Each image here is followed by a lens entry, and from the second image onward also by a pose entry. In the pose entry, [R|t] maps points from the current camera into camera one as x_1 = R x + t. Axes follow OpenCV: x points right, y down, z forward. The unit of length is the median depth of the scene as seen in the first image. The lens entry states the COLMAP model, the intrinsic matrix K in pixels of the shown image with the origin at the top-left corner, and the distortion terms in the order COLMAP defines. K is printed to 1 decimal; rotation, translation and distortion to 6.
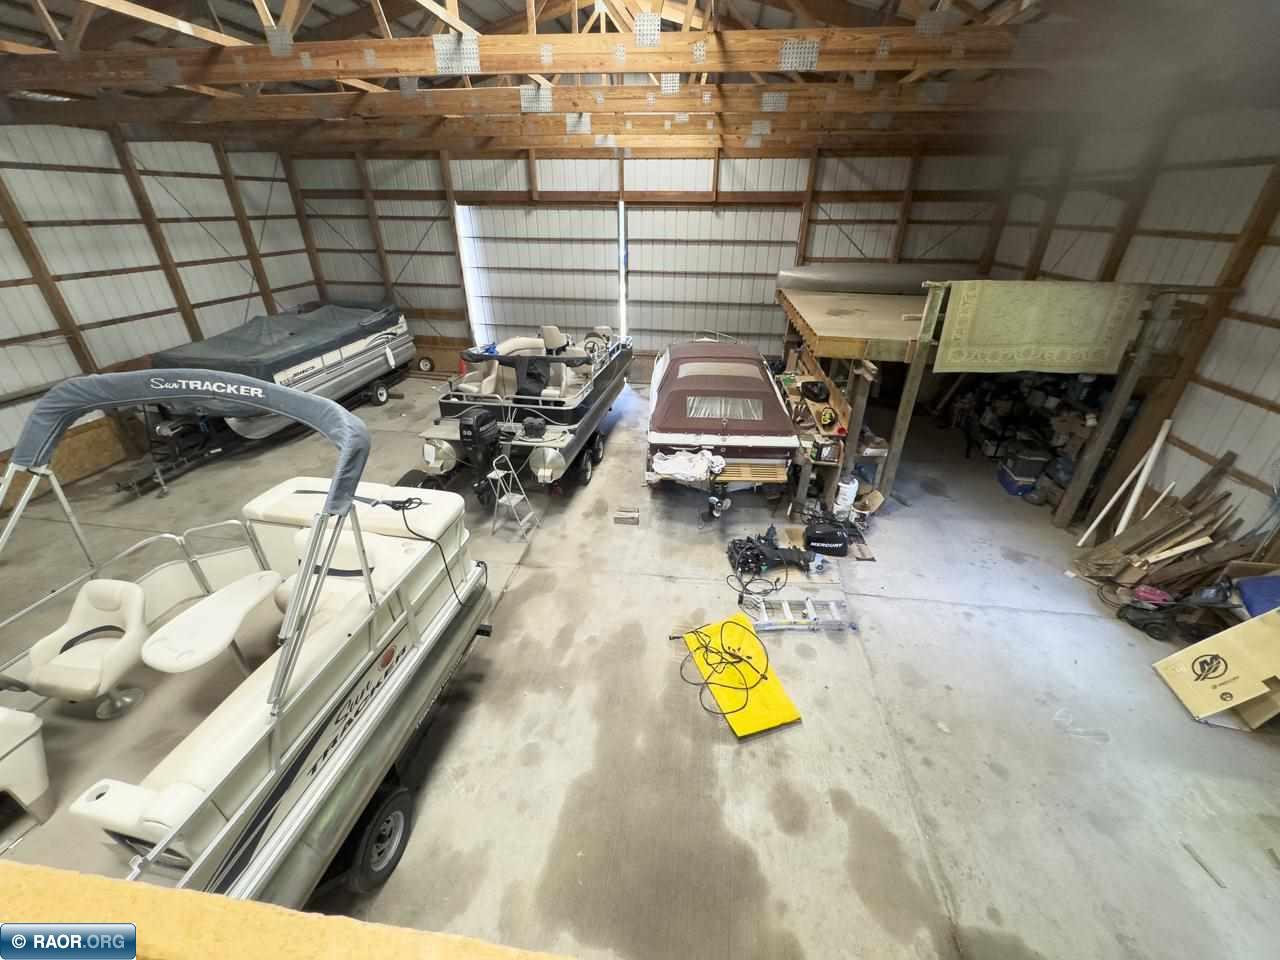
lens RADIAL K [[512.1, 0, 641.2], [0, 512.1, 478.5], [0, 0, 1]] dist [-0.001944, 0.000487]
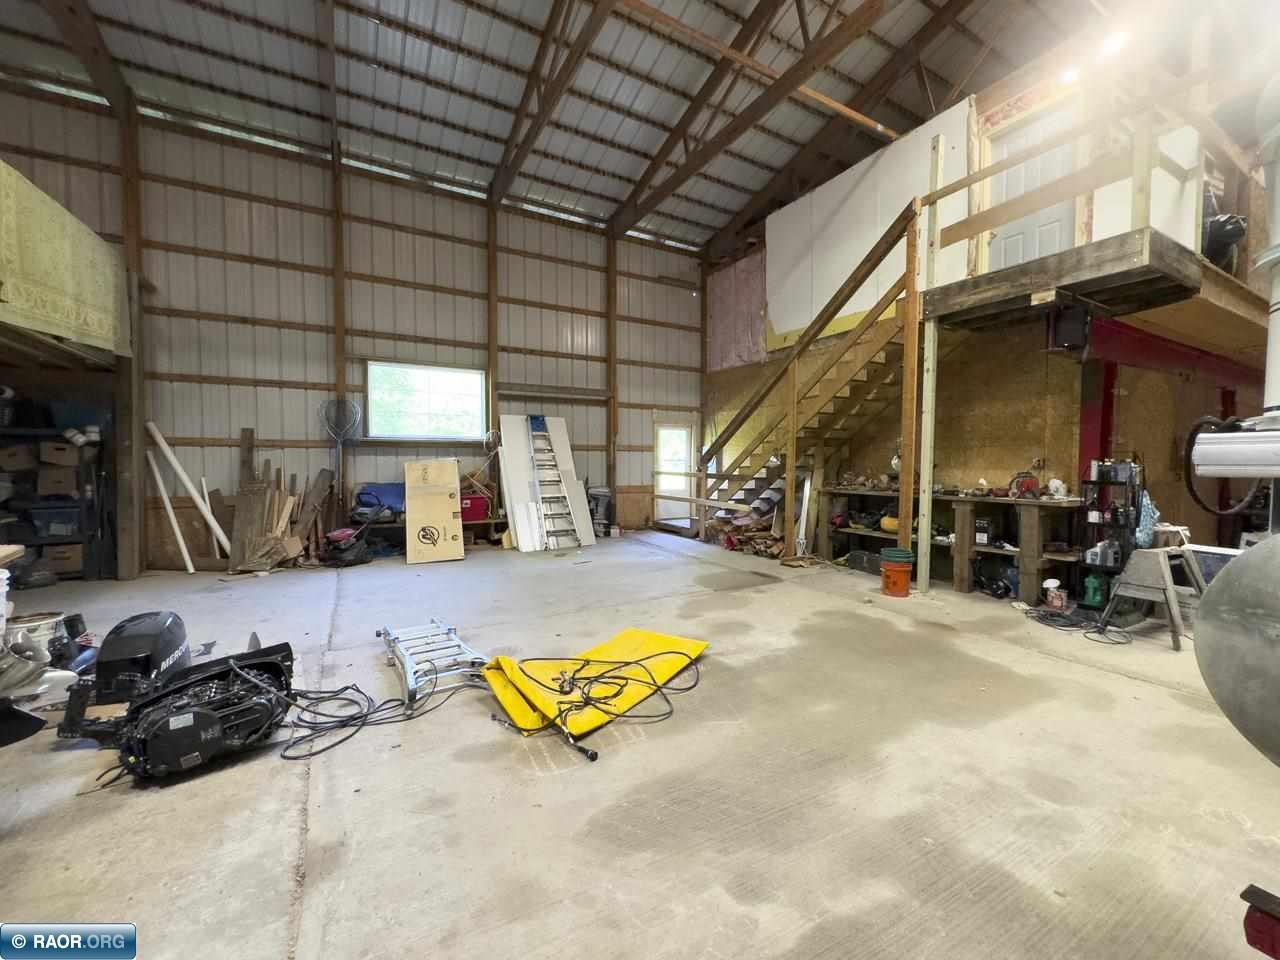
lens RADIAL K [[512.1, 0, 641.2], [0, 512.1, 478.5], [0, 0, 1]] dist [-0.001944, 0.000487]
pose [[-0.606719, -0.031341, 0.794299, -0.248159], [0.371303, 0.872345, 0.318037, 0.008871], [-0.702870, 0.487885, -0.517631, 0.969631]]
